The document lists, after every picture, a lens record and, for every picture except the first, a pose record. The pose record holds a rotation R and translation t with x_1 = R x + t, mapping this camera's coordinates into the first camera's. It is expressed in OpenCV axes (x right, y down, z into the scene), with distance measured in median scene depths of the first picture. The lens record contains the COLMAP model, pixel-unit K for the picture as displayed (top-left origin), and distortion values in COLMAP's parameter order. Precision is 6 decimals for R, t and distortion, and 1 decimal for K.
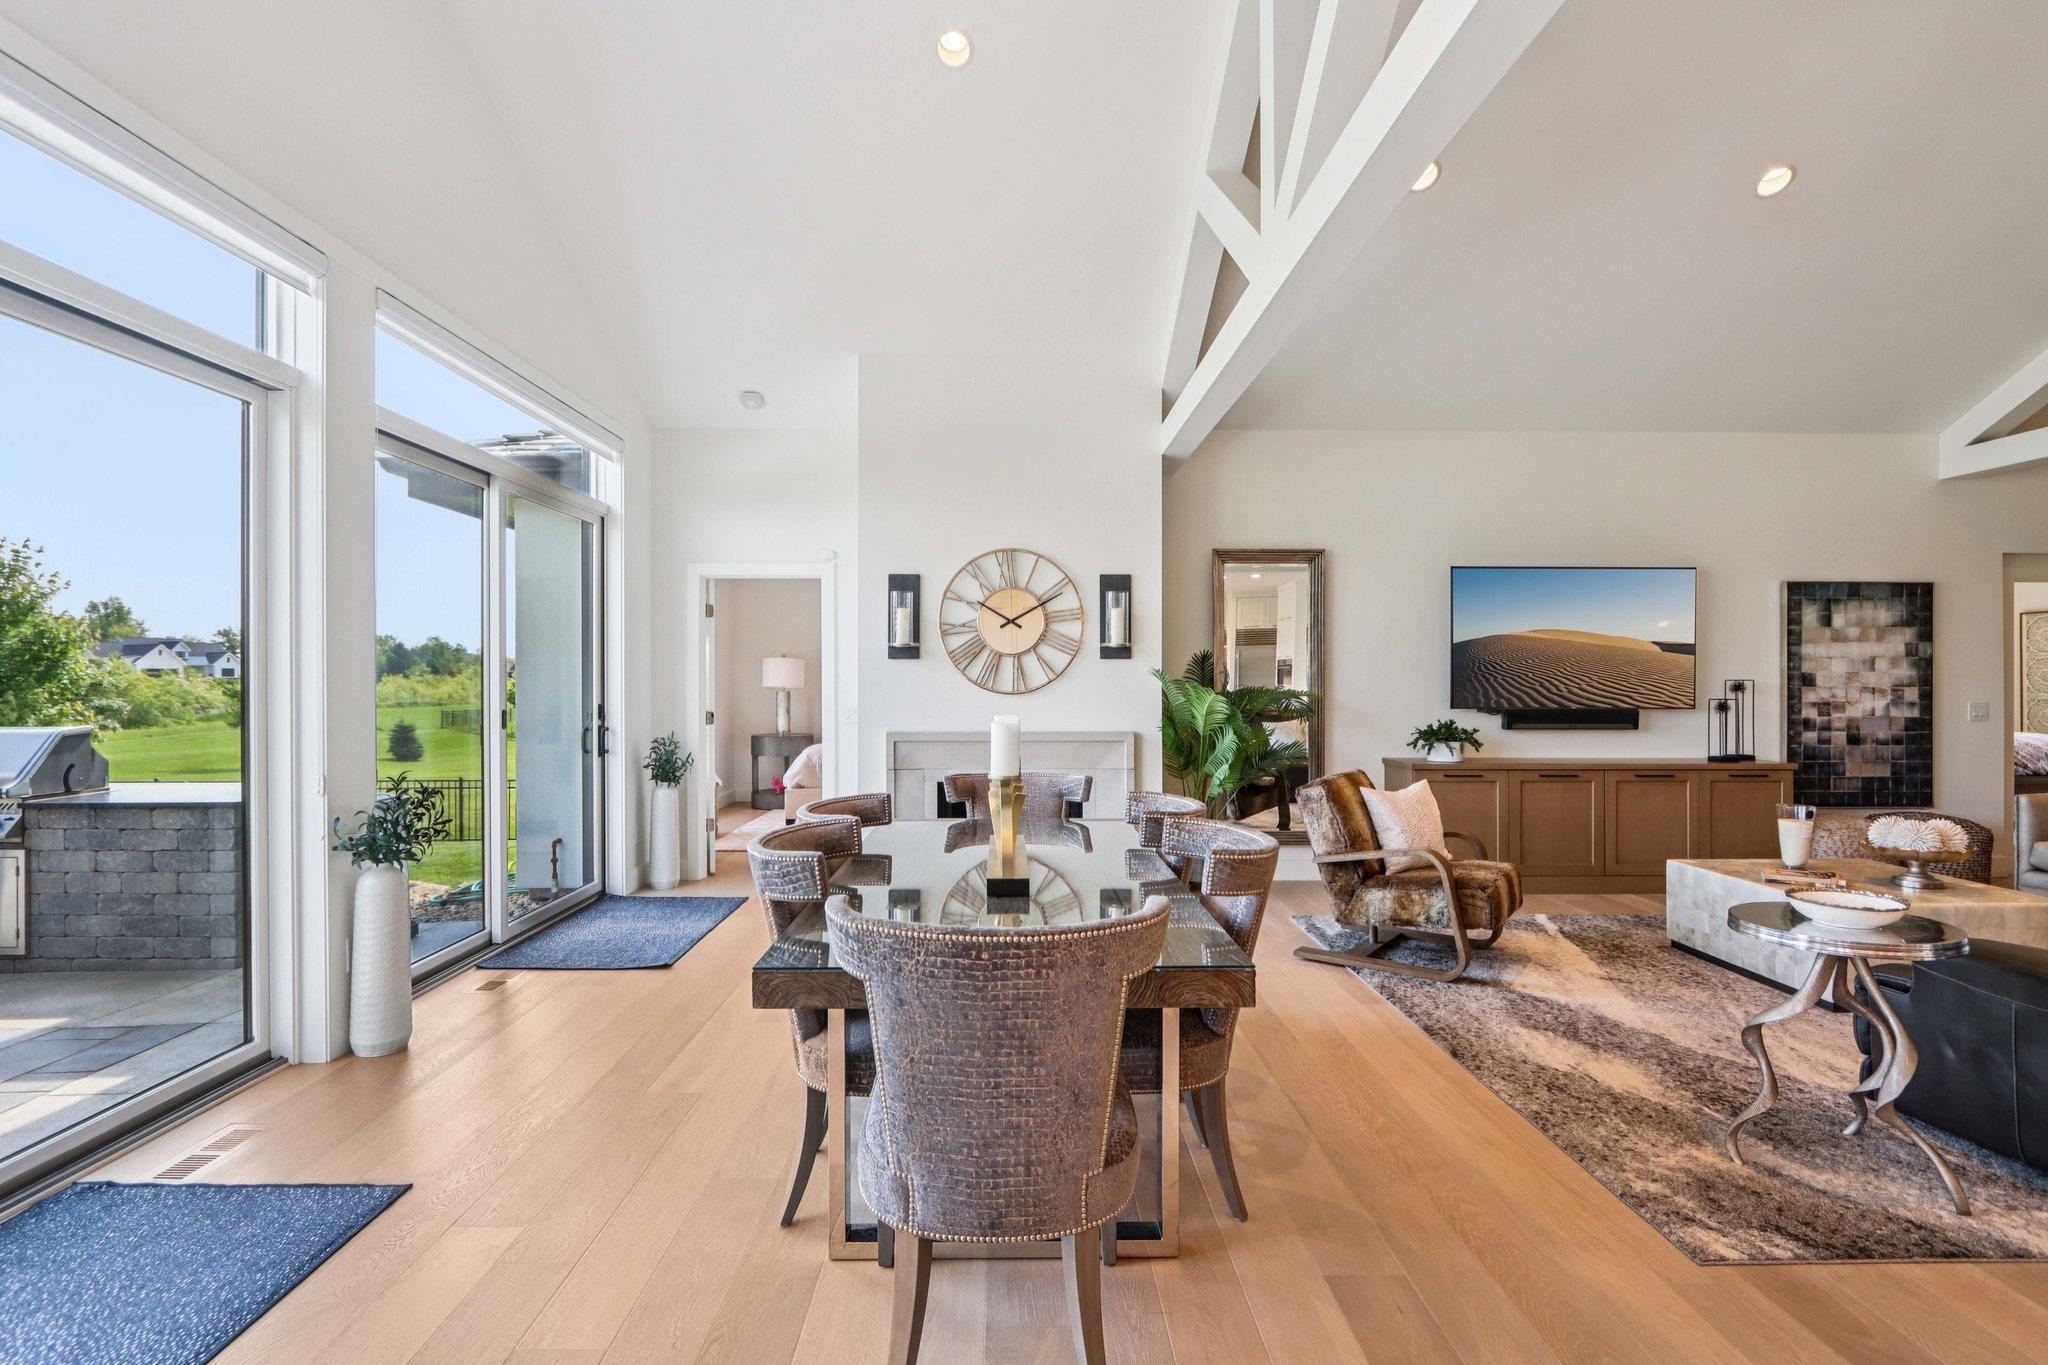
lens RADIAL K [[975.6, 0, 1009.5], [0, 975.6, 676.8], [0, 0, 1]] dist [-0.016234, 0.002351]
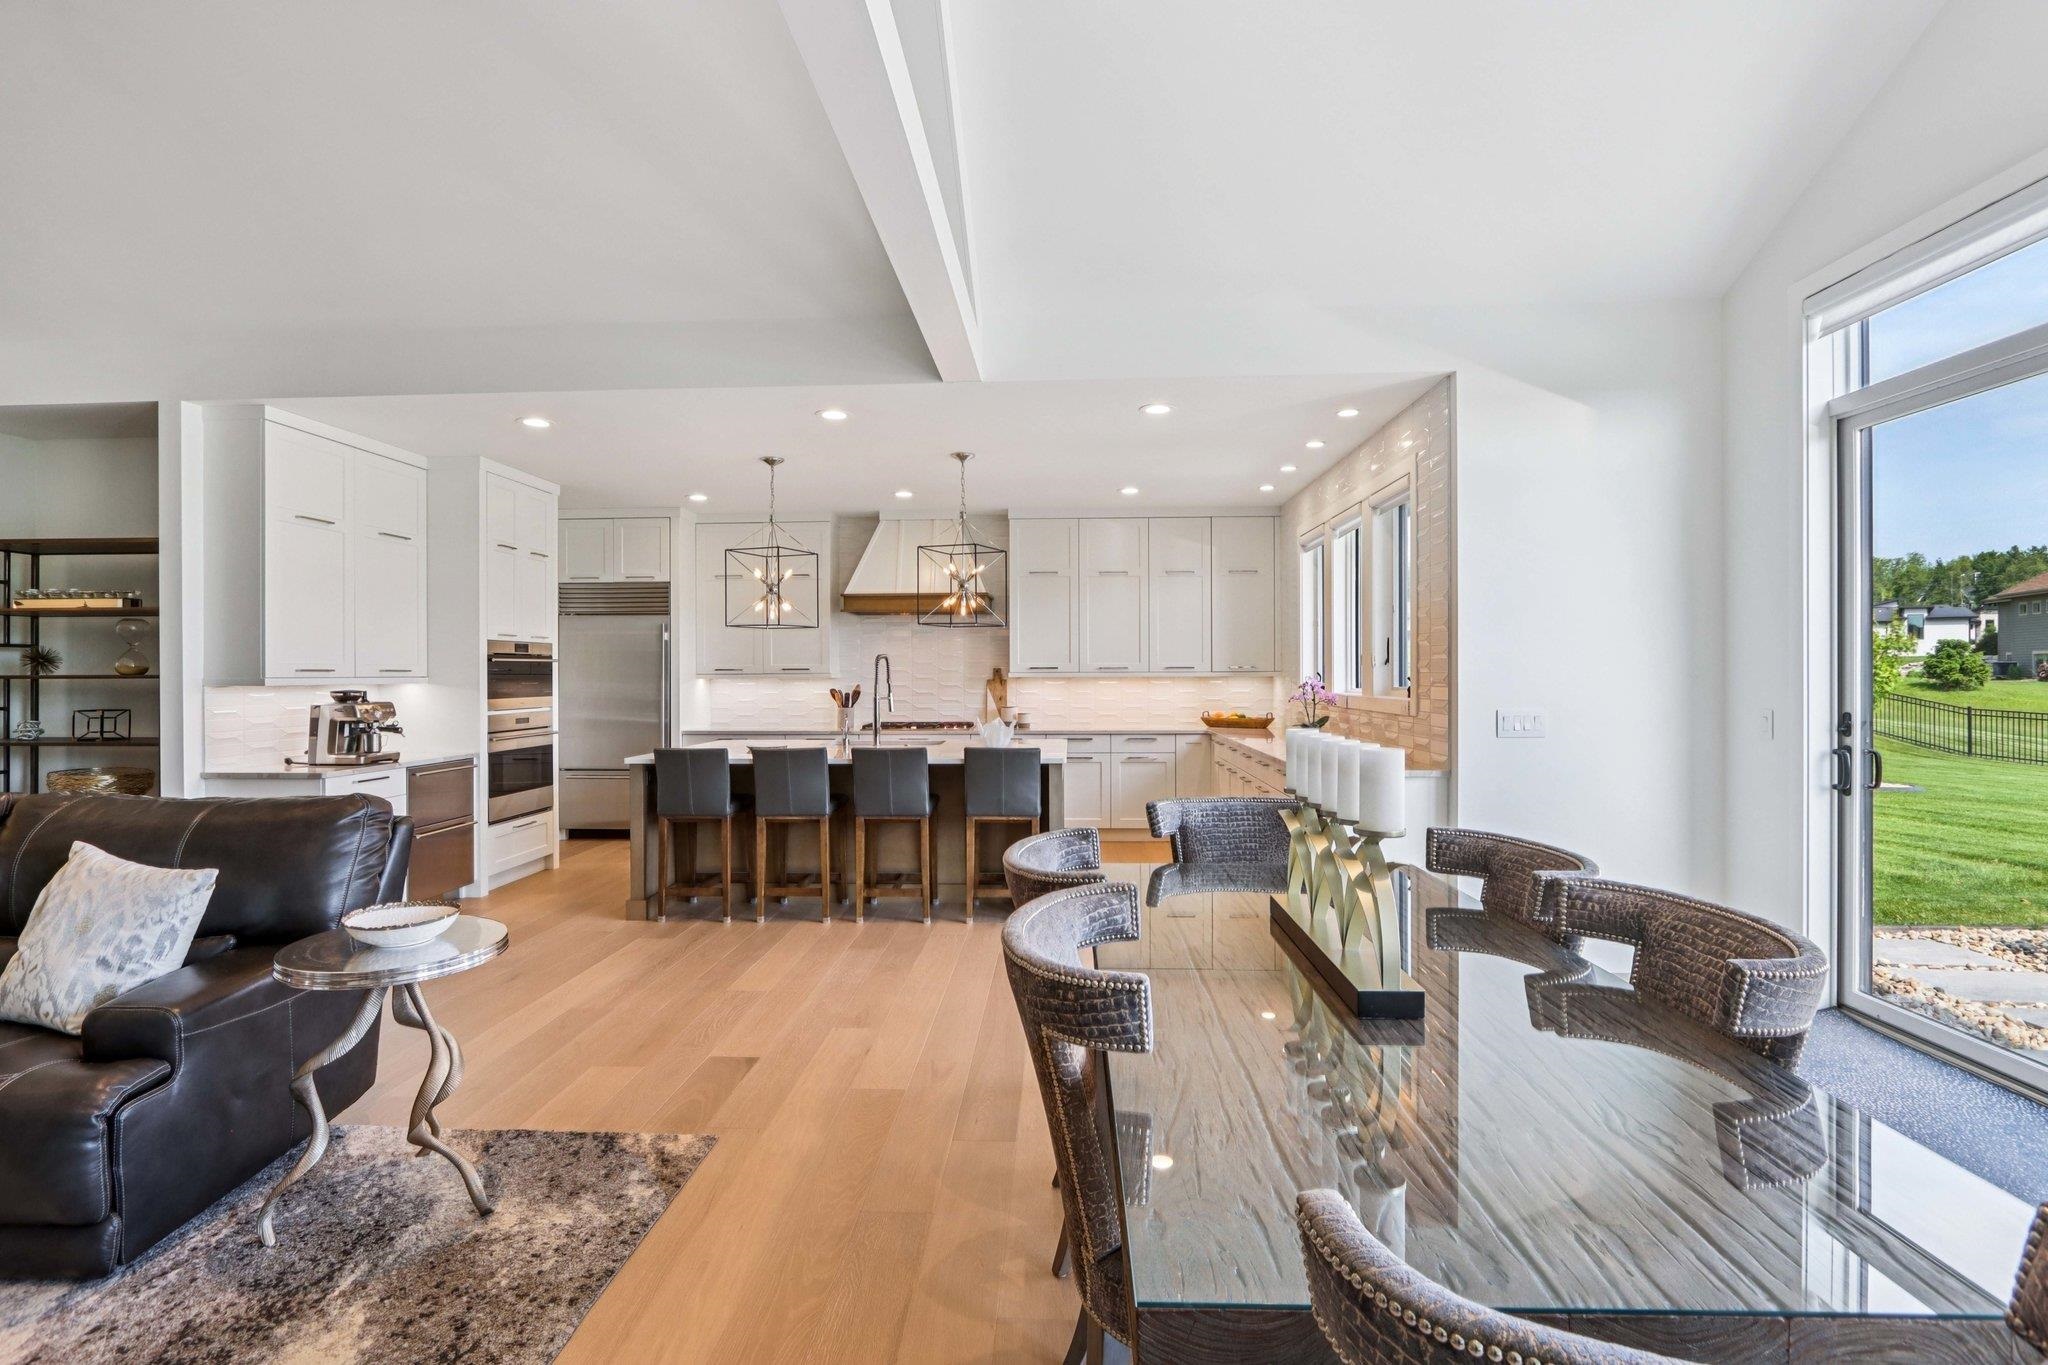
lens RADIAL K [[975.6, 0, 1024.7], [0, 975.6, 674.2], [0, 0, 1]] dist [-0.016234, 0.002351]
pose [[-0.998396, 0.002869, 0.056550, 0.085221], [0.002883, 0.999996, 0.000158, -0.003874], [-0.056550, 0.000321, -0.998400, 0.835090]]
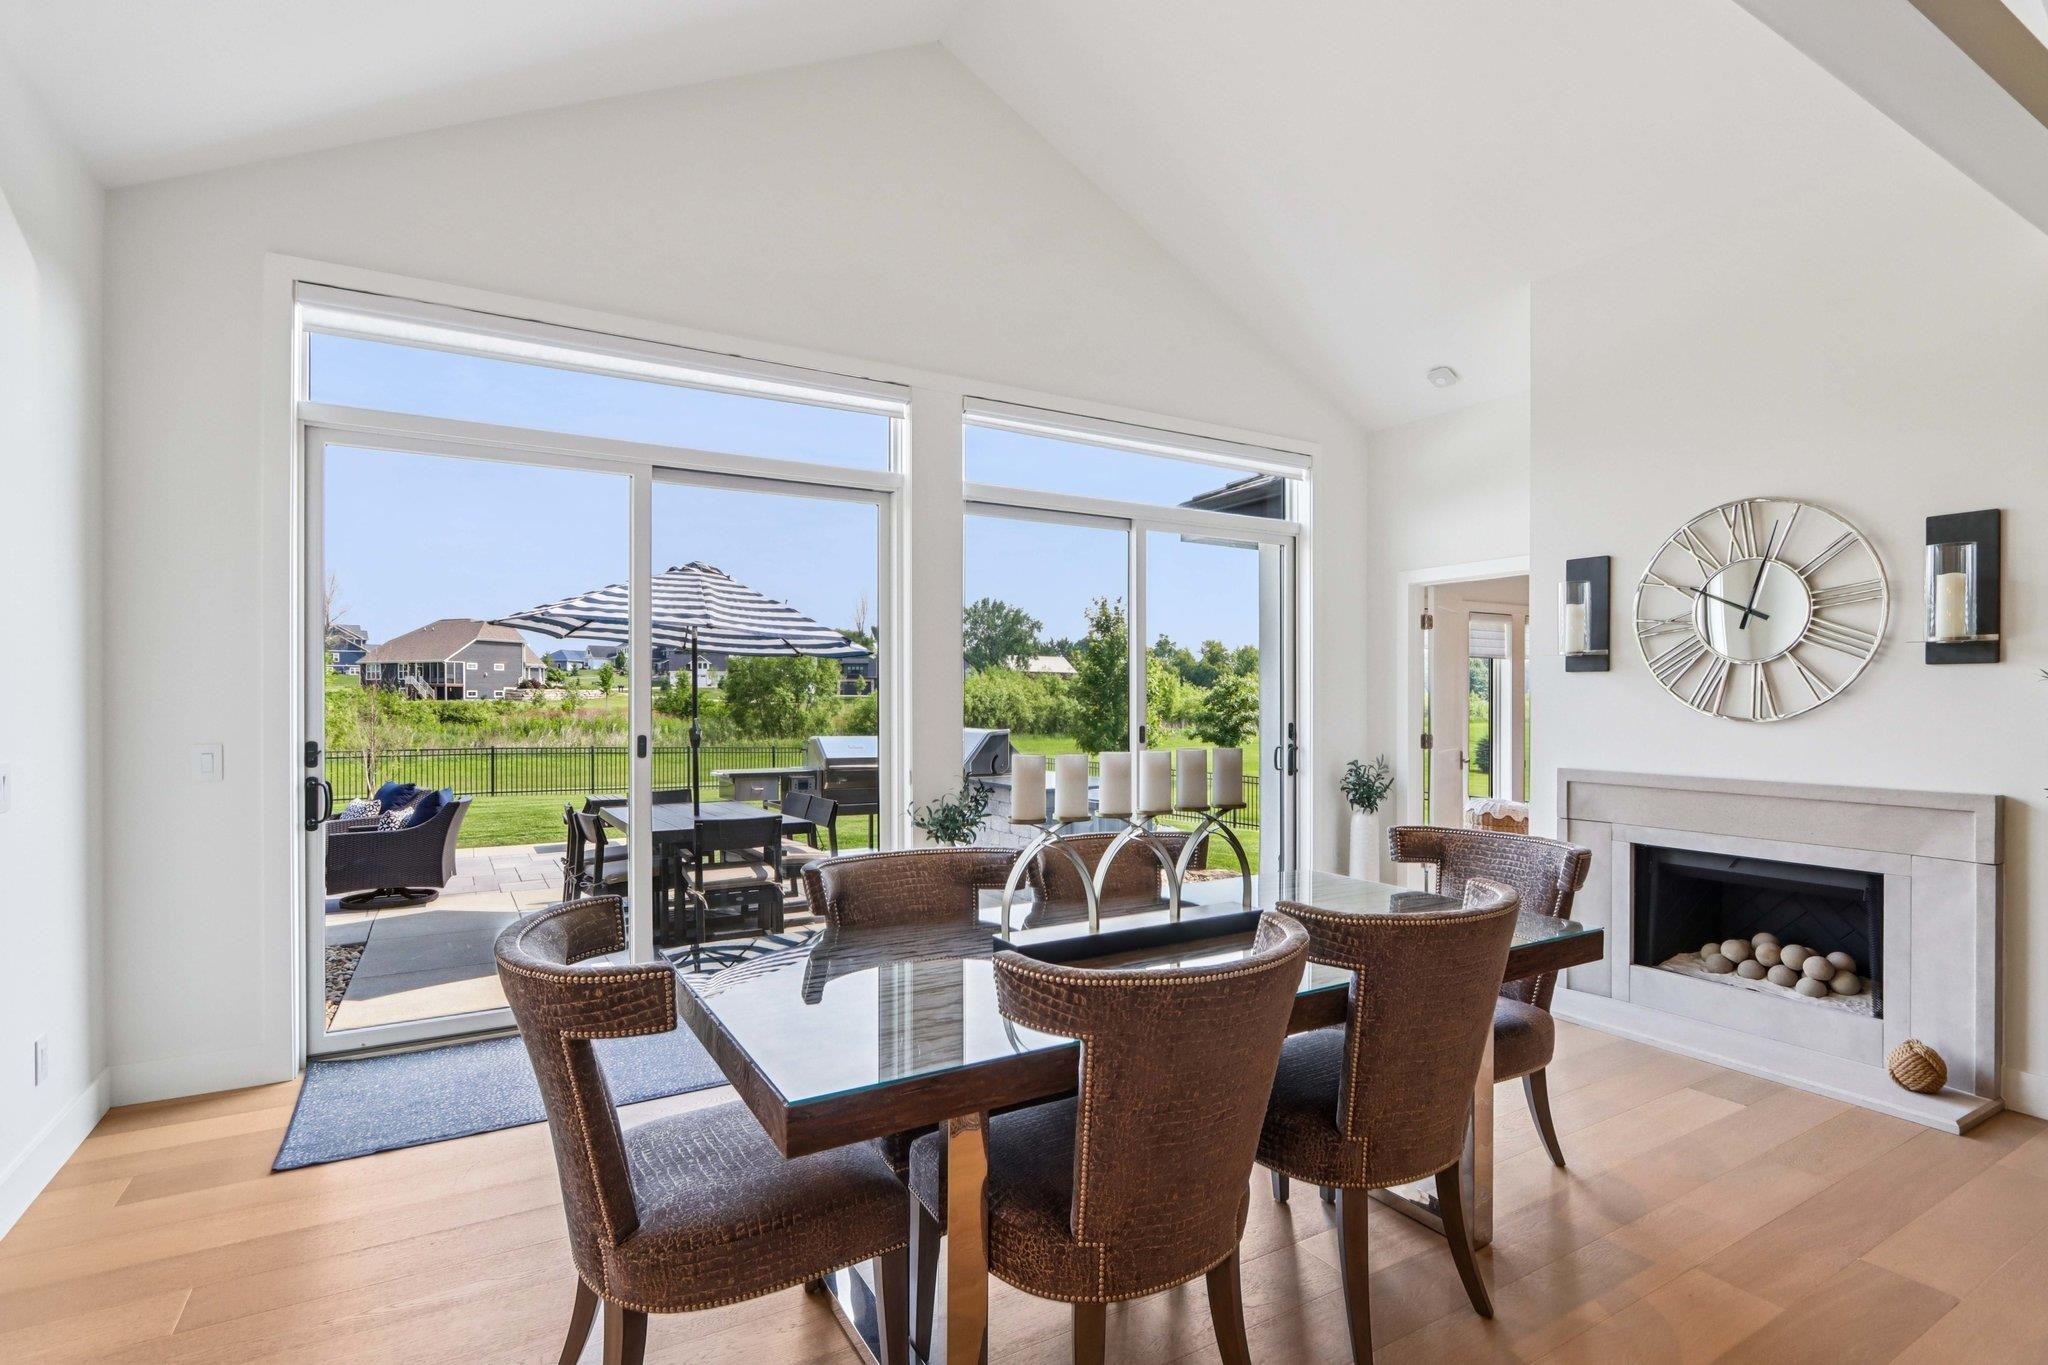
lens RADIAL K [[975.6, 0, 1028.0], [0, 975.6, 703.9], [0, 0, 1]] dist [-0.016234, 0.002351]
pose [[0.502945, 0.004987, -0.864304, 0.312254], [0.005060, 0.999949, 0.008714, -0.002621], [0.864303, -0.008756, 0.502894, 0.252389]]
